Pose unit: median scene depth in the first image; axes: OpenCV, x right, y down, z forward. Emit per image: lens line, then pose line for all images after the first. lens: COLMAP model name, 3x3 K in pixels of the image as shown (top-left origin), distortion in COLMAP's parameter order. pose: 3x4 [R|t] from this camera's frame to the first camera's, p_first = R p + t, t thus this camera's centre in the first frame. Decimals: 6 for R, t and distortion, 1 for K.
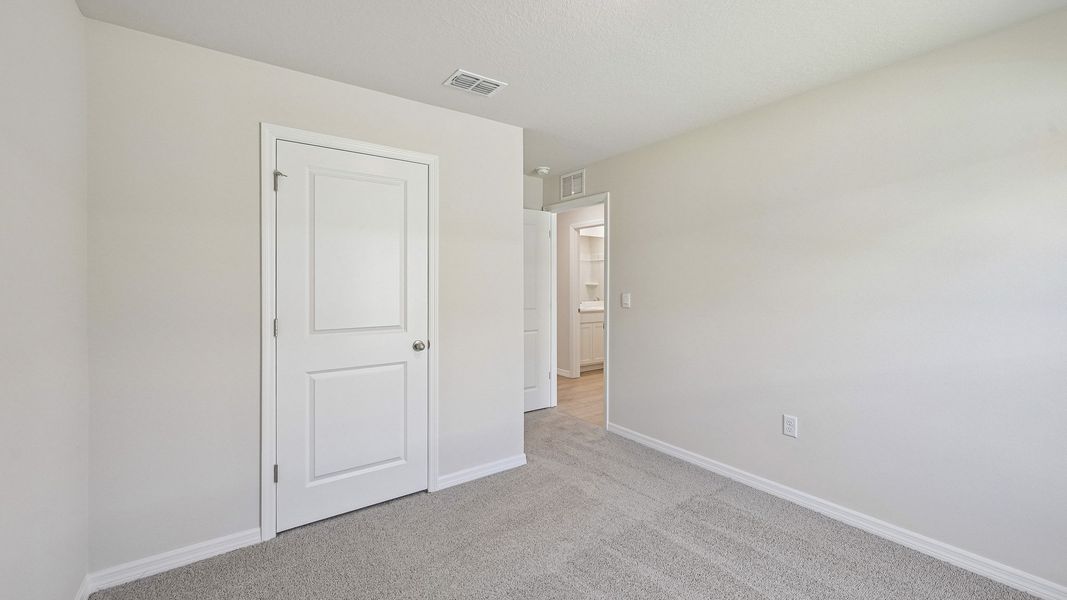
lens RADIAL K [[426.5, 0, 537.1], [0, 426.5, 286.6], [0, 0, 1]] dist [0.000647, 0.000043]
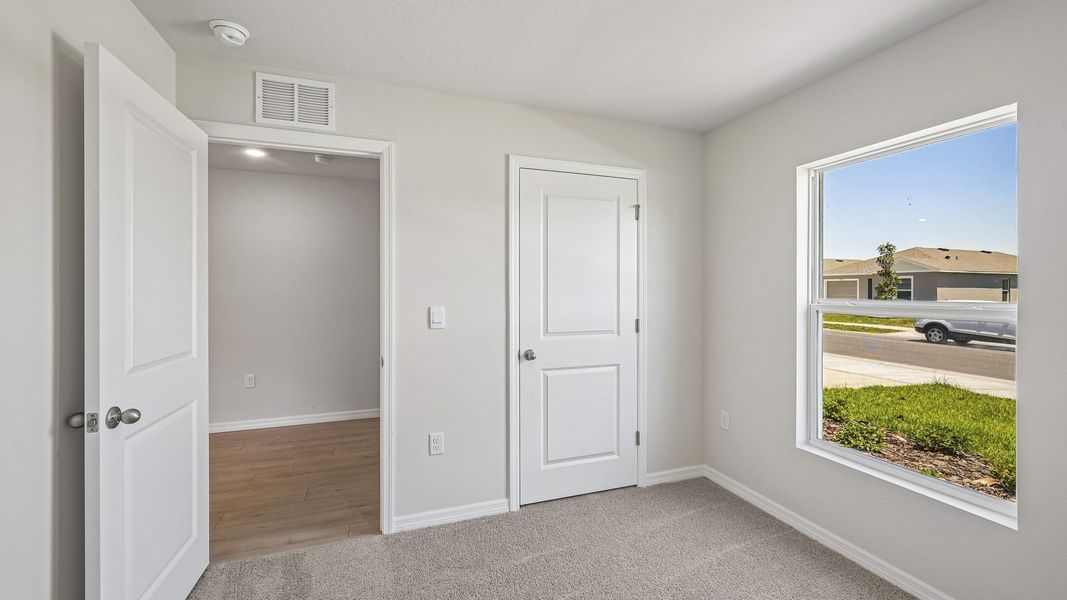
lens RADIAL K [[444.1, 0, 547.4], [0, 444.1, 292.7], [0, 0, 1]] dist [-0.000915, -0.000010]
pose [[0.966584, -0.001863, -0.256343, -0.210583], [0.000670, 0.999989, -0.004741, 0.001572], [0.256349, 0.004411, 0.966574, -0.144879]]
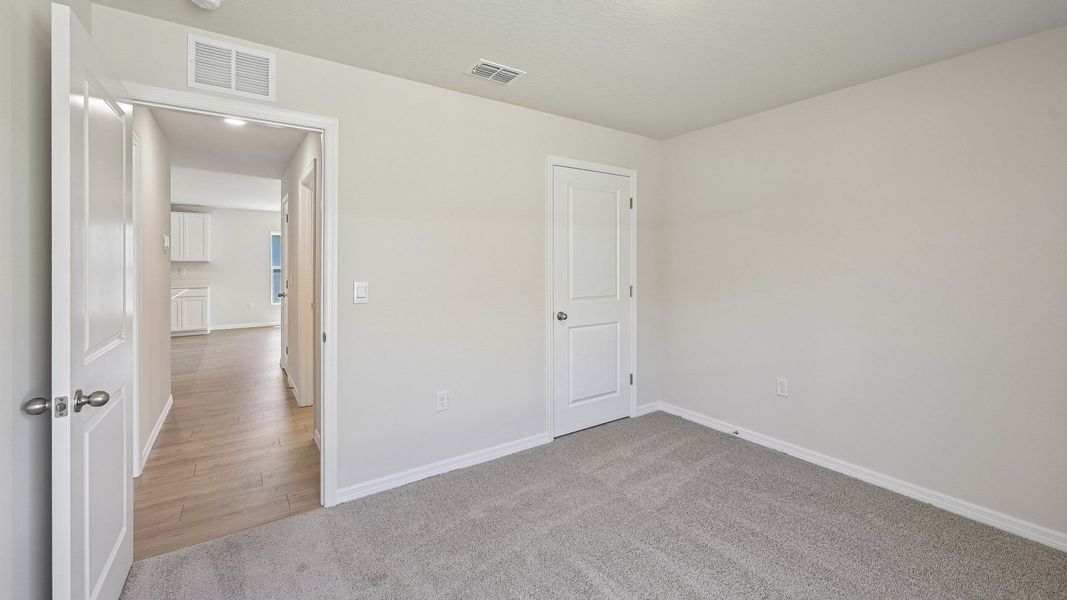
lens RADIAL K [[427.4, 0, 533.6], [0, 427.4, 266.0], [0, 0, 1]] dist [-0.000327, 0.000034]
pose [[0.999874, -0.003157, -0.015559, -0.610756], [0.003024, 0.999959, -0.008524, 0.009207], [0.015586, 0.008476, 0.999843, -0.418123]]
